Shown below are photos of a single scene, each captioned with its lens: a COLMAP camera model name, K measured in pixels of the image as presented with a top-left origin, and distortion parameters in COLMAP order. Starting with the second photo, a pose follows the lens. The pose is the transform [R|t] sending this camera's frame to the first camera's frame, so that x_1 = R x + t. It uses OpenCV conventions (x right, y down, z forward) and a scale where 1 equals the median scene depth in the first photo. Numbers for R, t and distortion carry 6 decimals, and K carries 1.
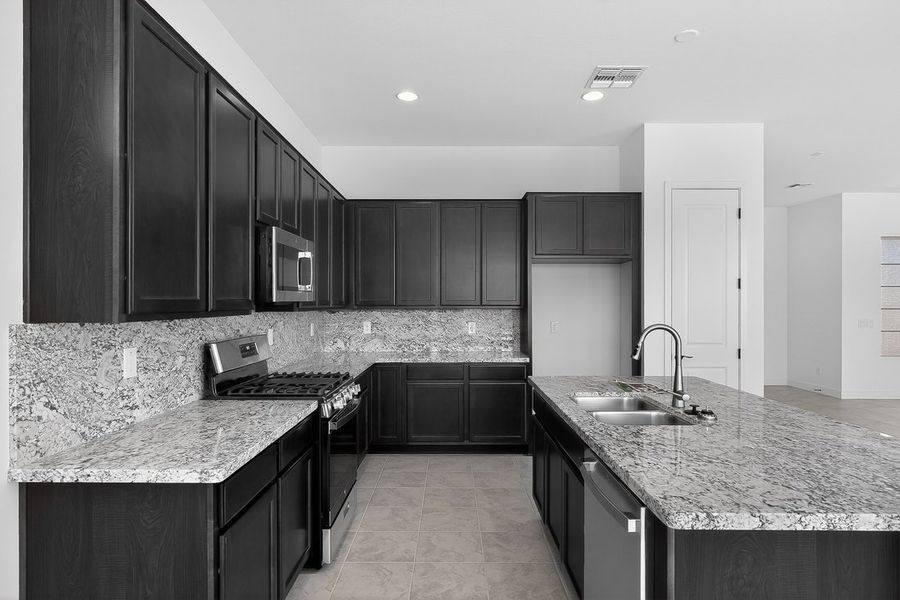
lens RADIAL K [[510.6, 0, 447.3], [0, 510.6, 302.8], [0, 0, 1]] dist [-0.002442, 0.001066]
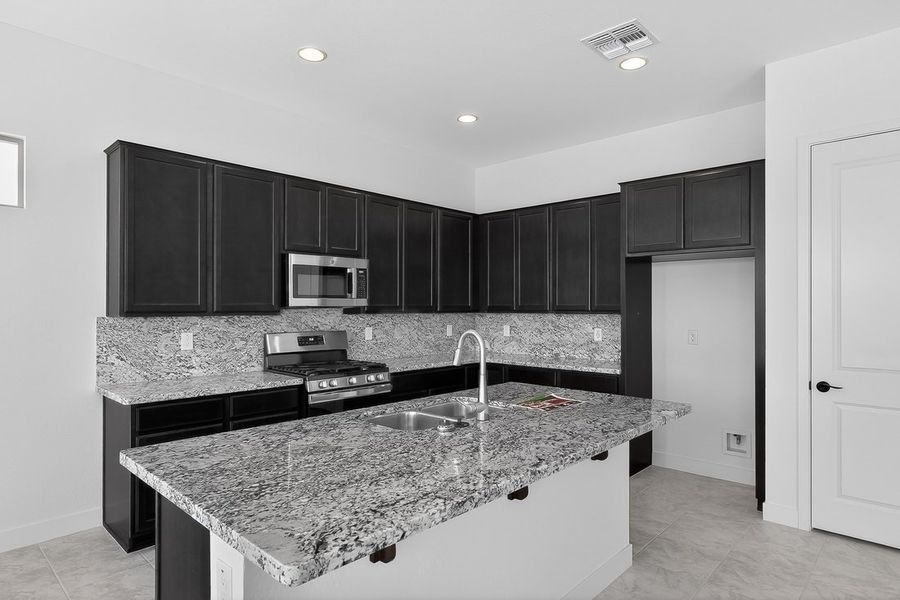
lens RADIAL K [[510.6, 0, 447.3], [0, 510.6, 302.8], [0, 0, 1]] dist [-0.002442, 0.001066]
pose [[0.733059, -0.005622, -0.680142, 0.981022], [-0.001378, 0.999952, -0.009751, 0.001557], [0.680164, 0.008085, 0.733016, 0.264557]]
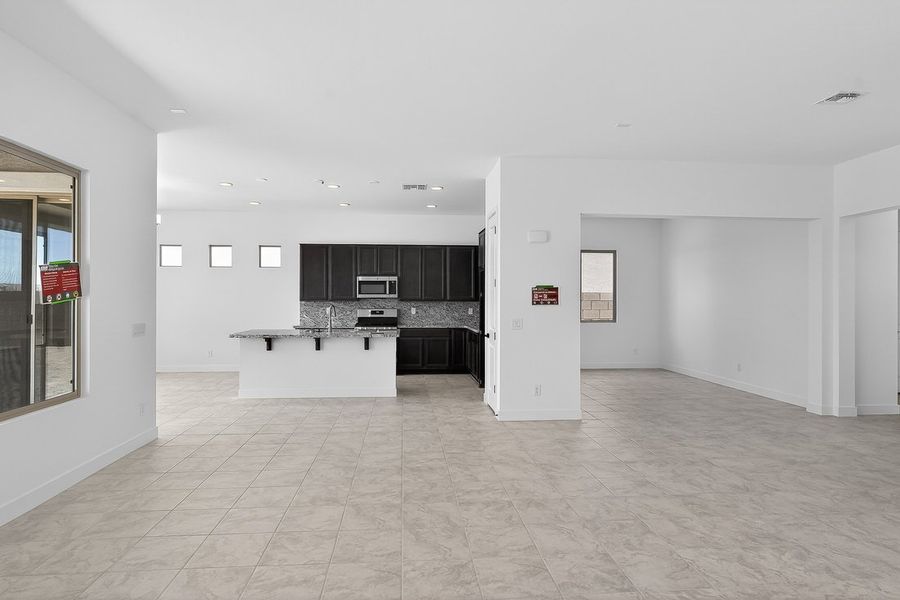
lens RADIAL K [[510.6, 0, 447.3], [0, 510.6, 302.8], [0, 0, 1]] dist [-0.002442, 0.001066]
pose [[0.092216, 0.002865, -0.995735, 3.365266], [-0.001658, 0.999995, 0.002724, 0.022930], [0.995738, 0.001400, 0.092221, 1.338230]]
